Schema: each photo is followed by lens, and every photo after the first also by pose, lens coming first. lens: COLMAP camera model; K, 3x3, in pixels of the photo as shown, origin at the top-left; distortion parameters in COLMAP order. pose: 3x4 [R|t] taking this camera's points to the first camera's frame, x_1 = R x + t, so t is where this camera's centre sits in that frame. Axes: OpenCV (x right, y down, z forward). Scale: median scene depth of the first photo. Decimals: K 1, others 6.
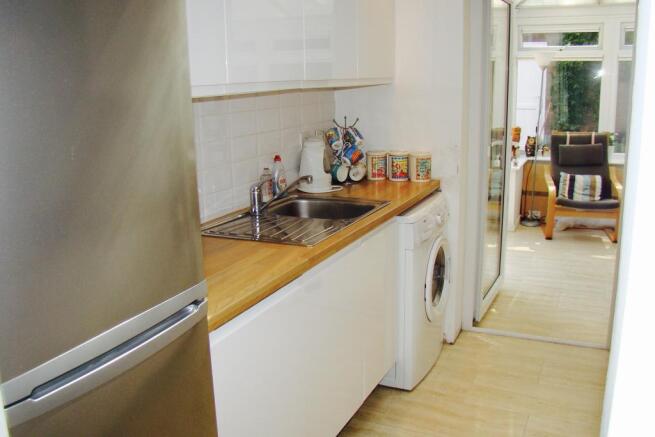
lens RADIAL K [[589.6, 0, 327.5], [0, 589.6, 218.5], [0, 0, 1]] dist [-0.175406, 0.082093]
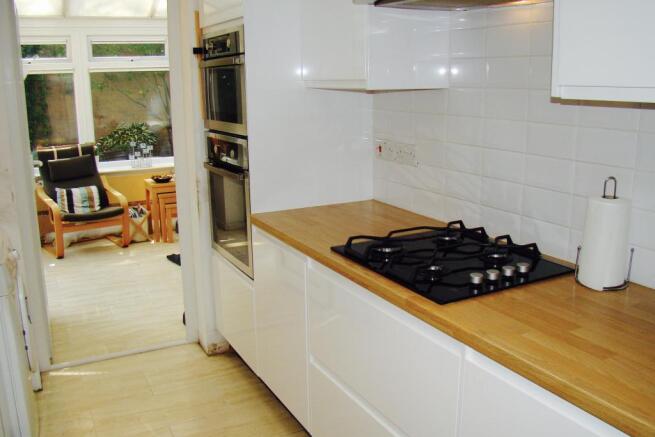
lens RADIAL K [[589.6, 0, 327.5], [0, 589.6, 218.5], [0, 0, 1]] dist [-0.175406, 0.082093]
pose [[0.564249, -0.160317, 0.809890, -0.122072], [0.179674, 0.981299, 0.069068, -0.014587], [-0.805816, 0.106544, 0.582502, 0.077509]]
